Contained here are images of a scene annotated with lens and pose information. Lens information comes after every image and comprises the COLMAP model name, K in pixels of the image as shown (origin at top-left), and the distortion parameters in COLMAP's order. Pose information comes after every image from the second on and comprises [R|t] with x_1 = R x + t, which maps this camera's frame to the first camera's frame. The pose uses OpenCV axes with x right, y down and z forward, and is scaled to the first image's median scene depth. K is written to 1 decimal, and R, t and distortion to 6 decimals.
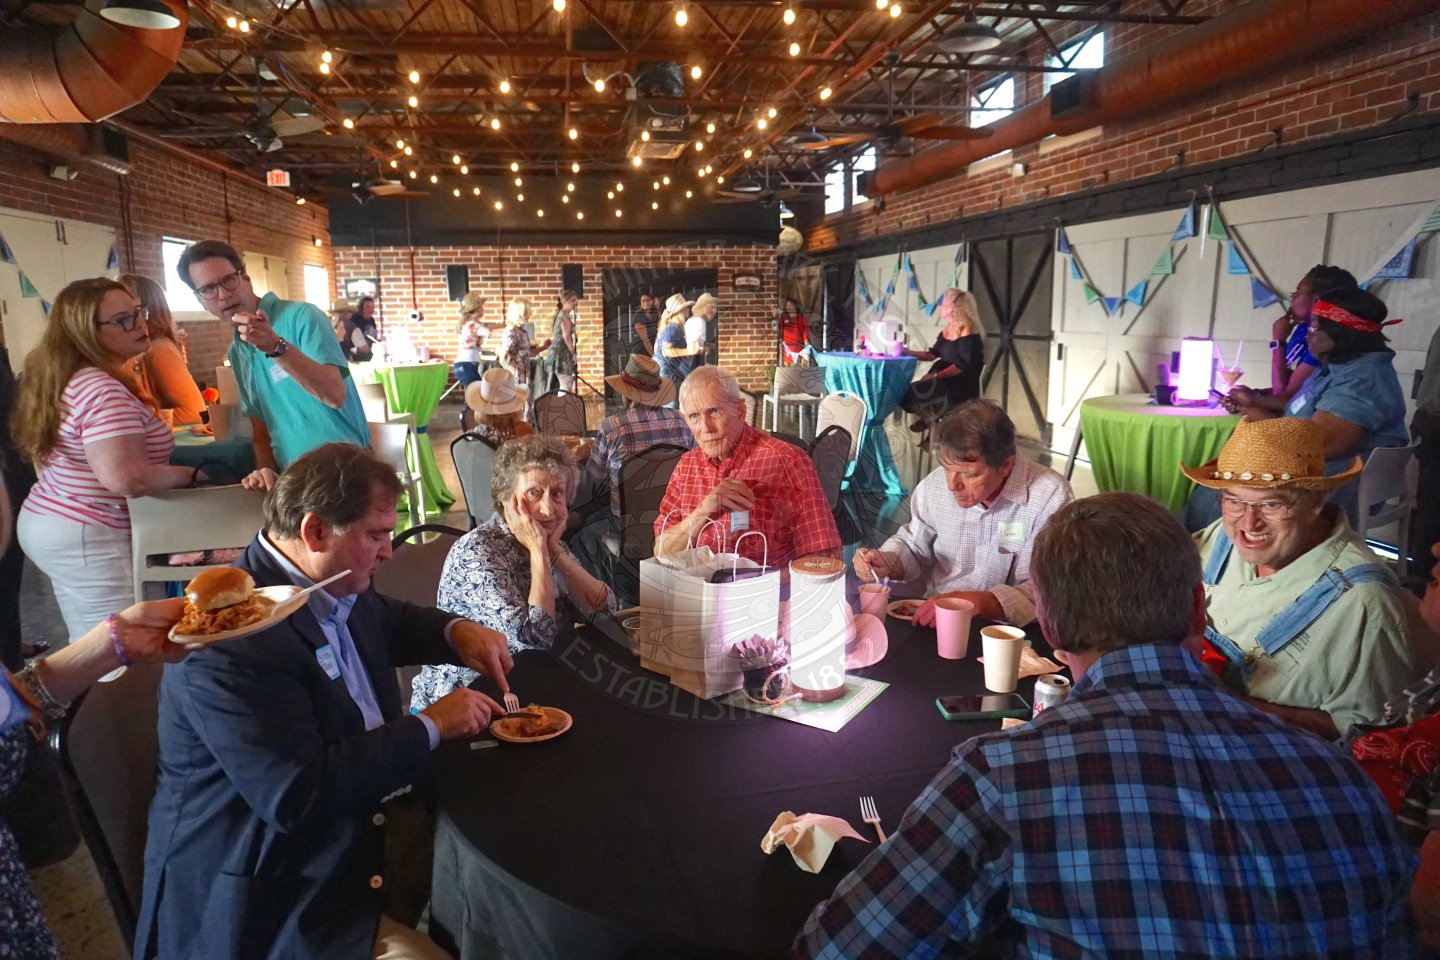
lens RADIAL K [[1020.7, 0, 720.0], [0, 1020.7, 480.0], [0, 0, 1]] dist [0.003495, 0.004867]
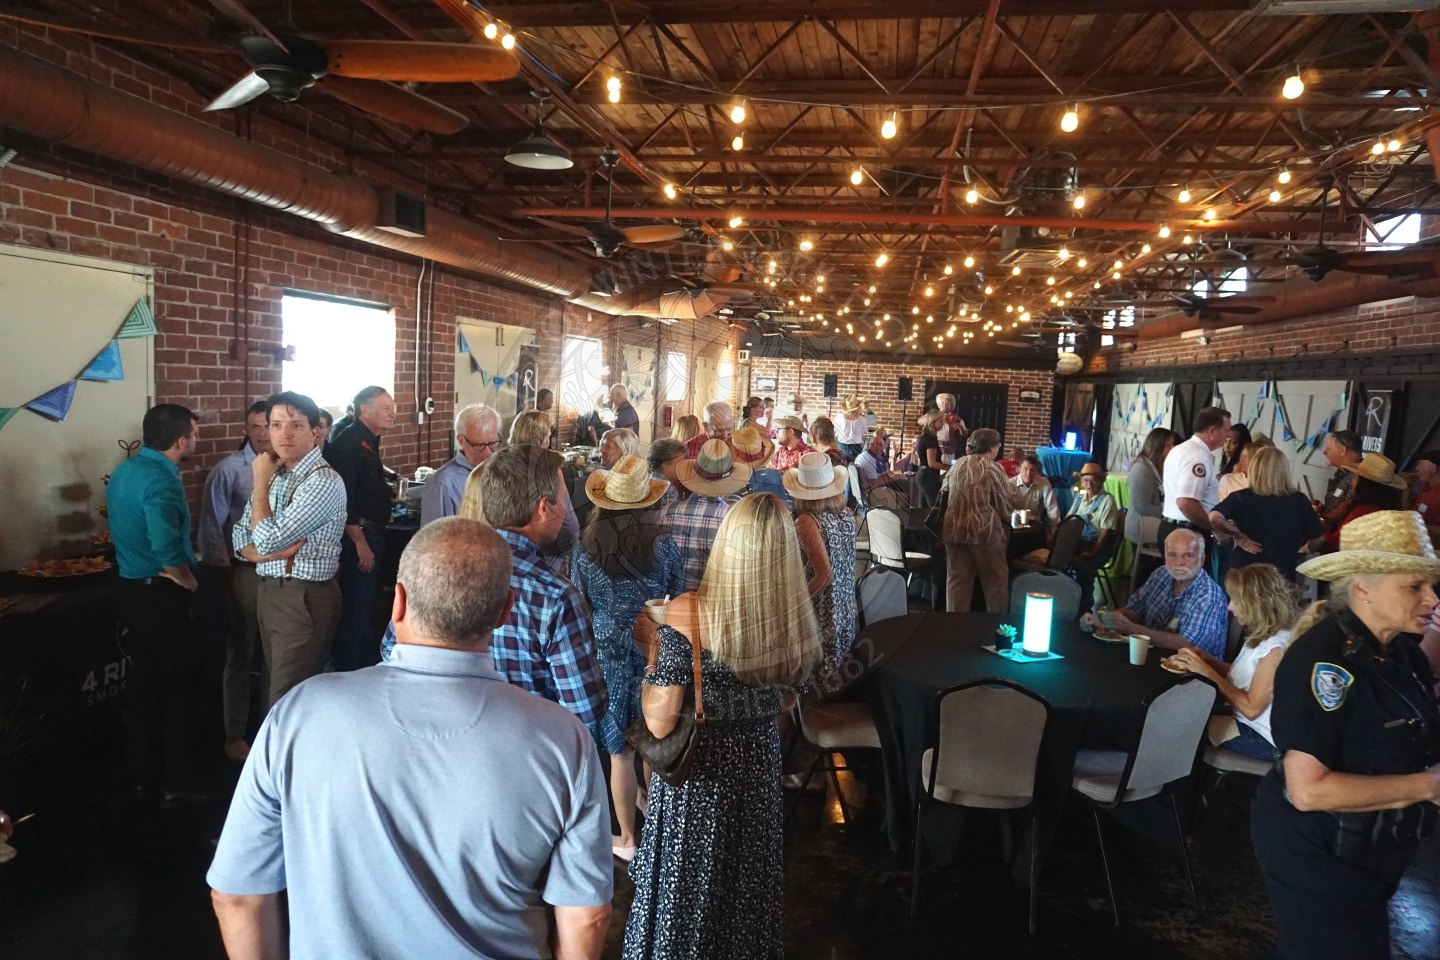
lens RADIAL K [[1020.7, 0, 720.0], [0, 1020.7, 480.0], [0, 0, 1]] dist [0.003495, 0.004867]
pose [[0.949651, 0.087643, -0.300801, 0.056322], [-0.110677, 0.992021, -0.060376, 0.054679], [0.293109, 0.090628, 0.951774, -0.459728]]
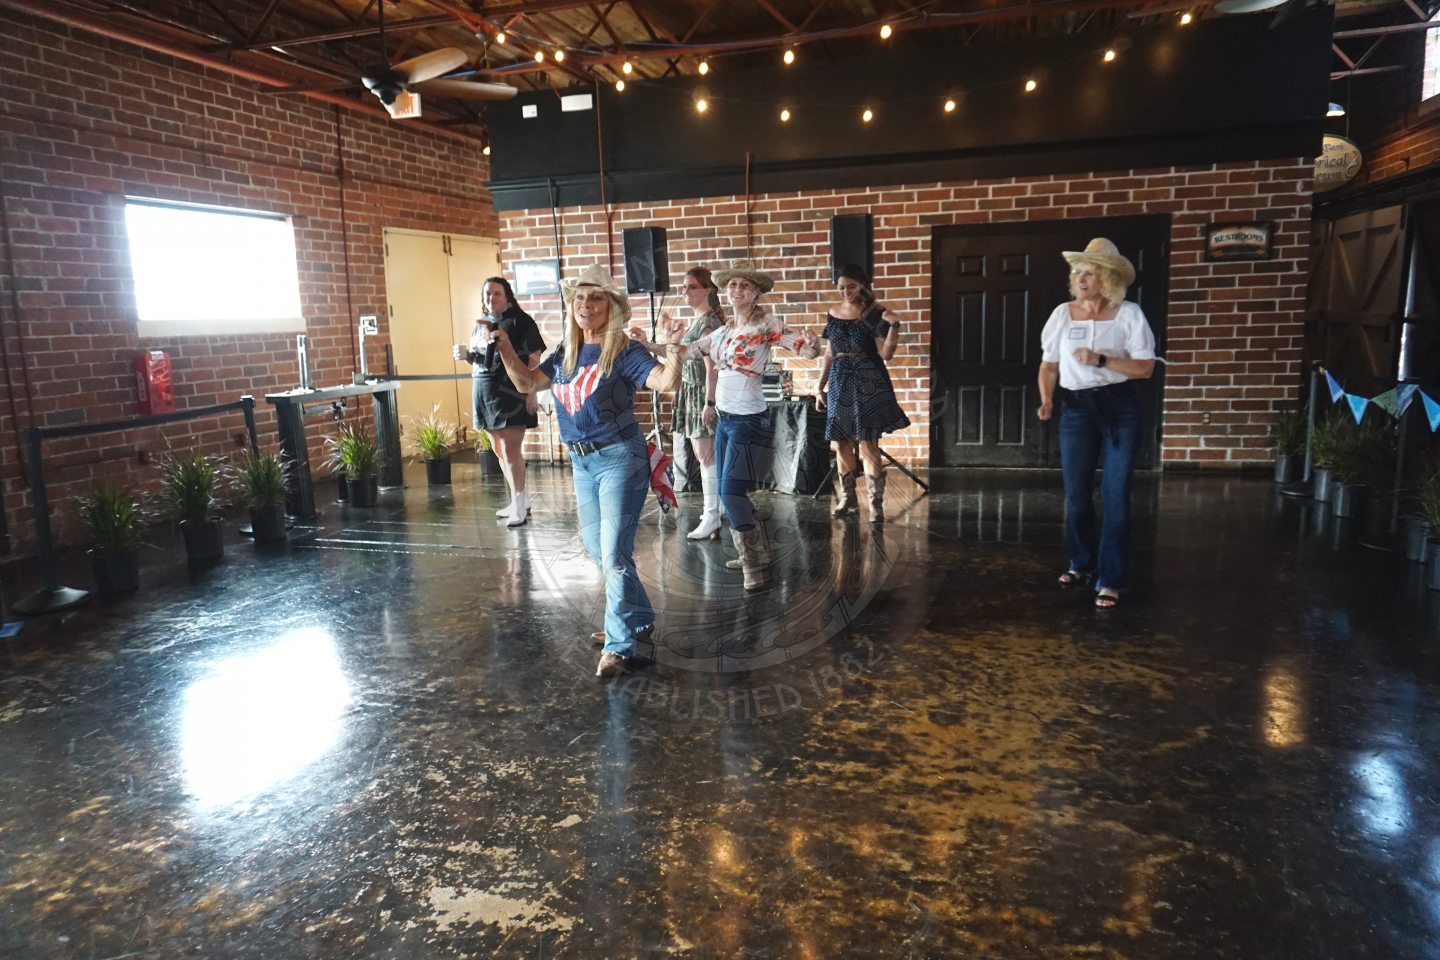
lens RADIAL K [[1020.7, 0, 720.0], [0, 1020.7, 480.0], [0, 0, 1]] dist [0.003495, 0.004867]
pose [[0.906375, 0.052818, -0.419158, 0.014214], [-0.048828, 0.998602, 0.020249, -0.082034], [0.419642, 0.002114, 0.907687, 0.479976]]
